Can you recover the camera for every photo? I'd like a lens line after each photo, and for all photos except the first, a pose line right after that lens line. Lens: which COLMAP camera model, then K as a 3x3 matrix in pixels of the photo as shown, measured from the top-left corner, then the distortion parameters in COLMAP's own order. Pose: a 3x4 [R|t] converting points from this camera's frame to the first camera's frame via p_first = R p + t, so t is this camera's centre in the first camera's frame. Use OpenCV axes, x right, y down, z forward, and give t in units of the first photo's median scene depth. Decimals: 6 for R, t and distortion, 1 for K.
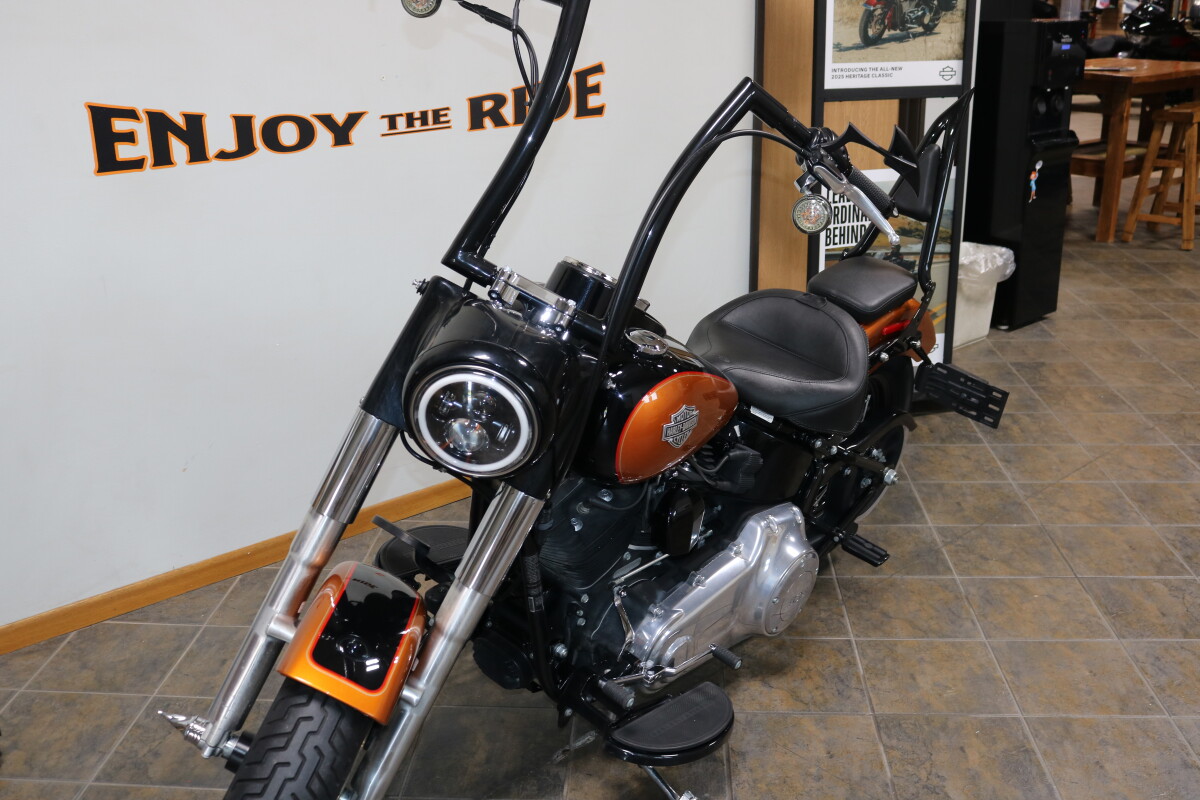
lens RADIAL K [[1179.3, 0, 585.8], [0, 1179.3, 404.8], [0, 0, 1]] dist [-0.144704, 0.140488]
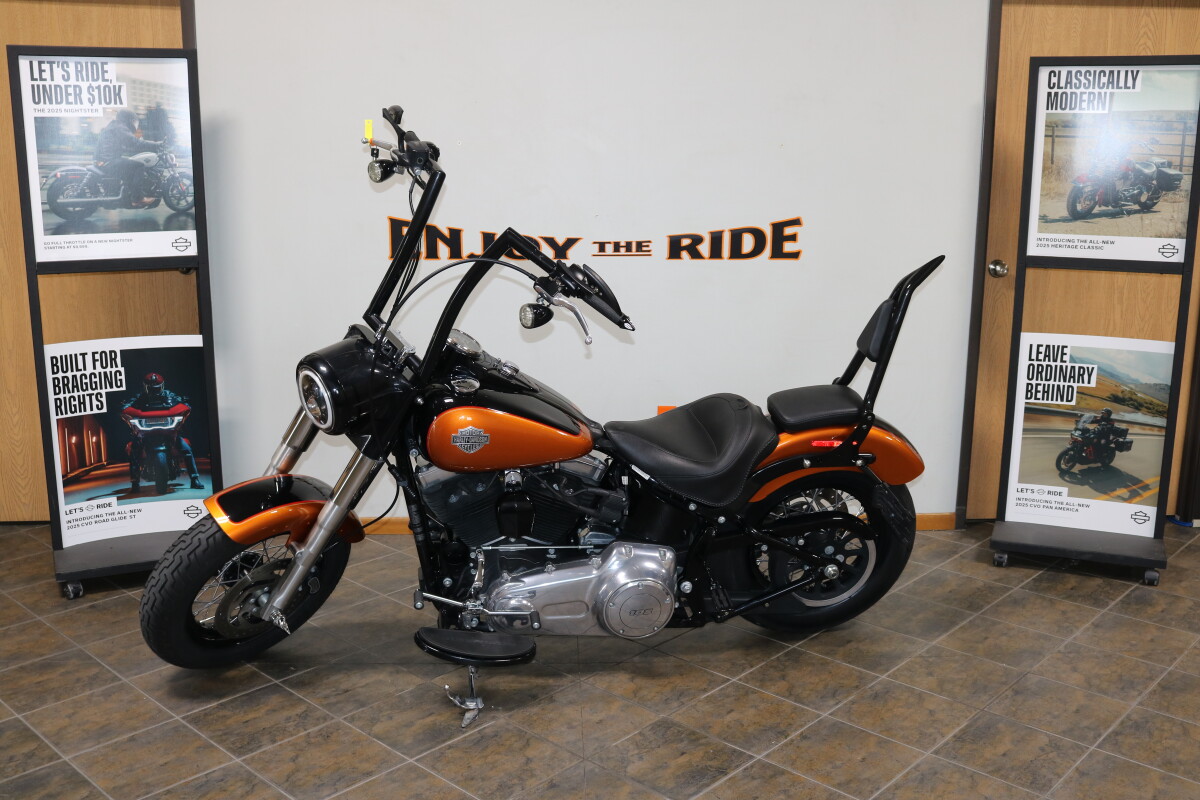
lens RADIAL K [[1179.3, 0, 585.8], [0, 1179.3, 404.8], [0, 0, 1]] dist [-0.144704, 0.140488]
pose [[0.770842, 0.163922, -0.615575, 0.710189], [-0.227543, 0.973428, -0.025721, -0.014322], [0.595002, 0.159897, 0.787659, -0.103925]]
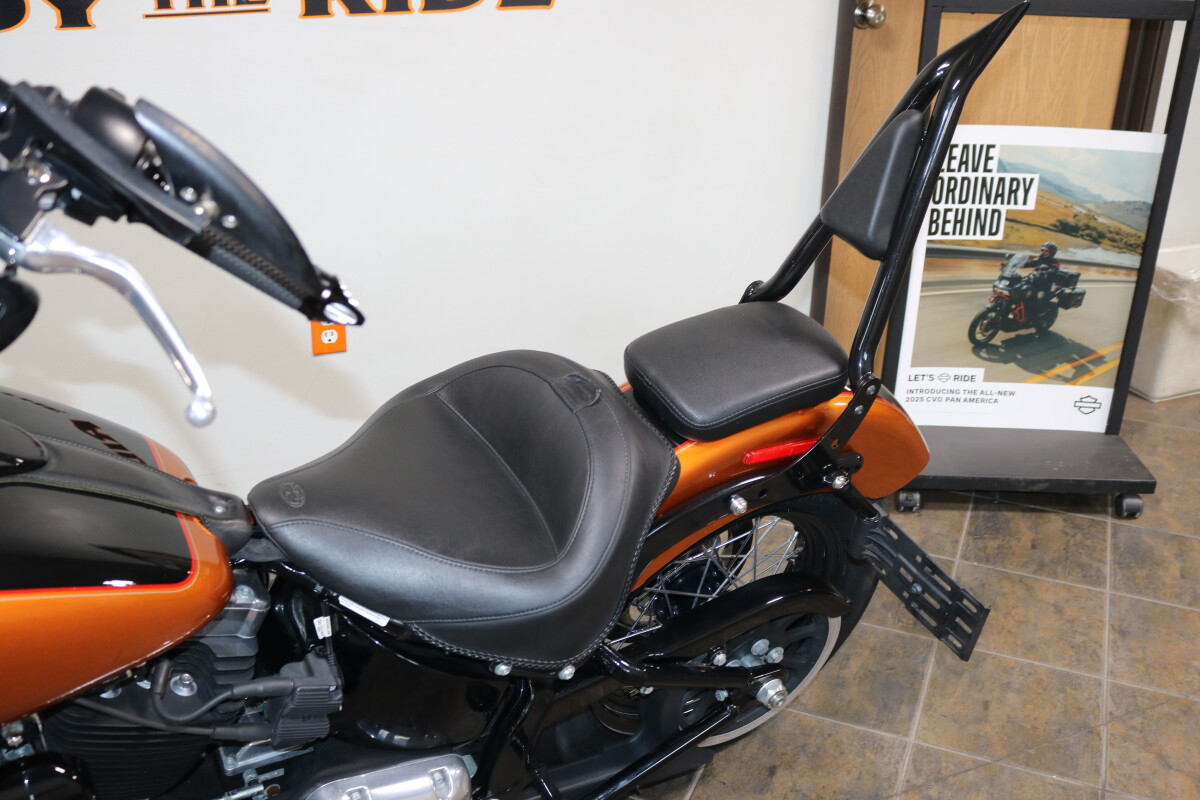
lens RADIAL K [[1179.3, 0, 585.8], [0, 1179.3, 404.8], [0, 0, 1]] dist [-0.144704, 0.140488]
pose [[0.945992, 0.169792, -0.276170, 0.283560], [-0.141056, 0.982588, 0.120931, -0.121321], [0.291895, -0.075444, 0.953470, 0.405526]]
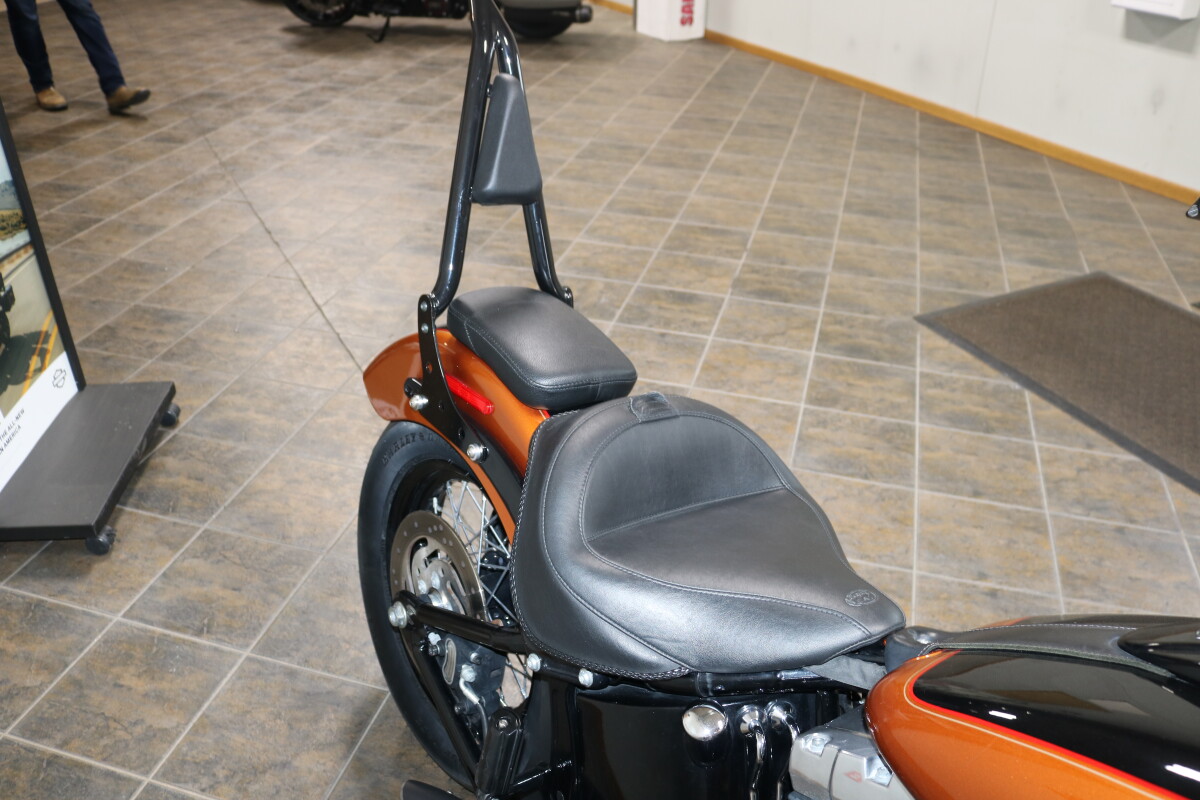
lens RADIAL K [[992.5, 0, 600.0], [0, 992.5, 400.0], [0, 0, 1]] dist [-0.160624, 0.128448]
pose [[0.208460, -0.491596, 0.845504, -0.163556], [0.311786, 0.852795, 0.418964, -0.239739], [-0.927002, 0.176279, 0.331047, 0.711935]]
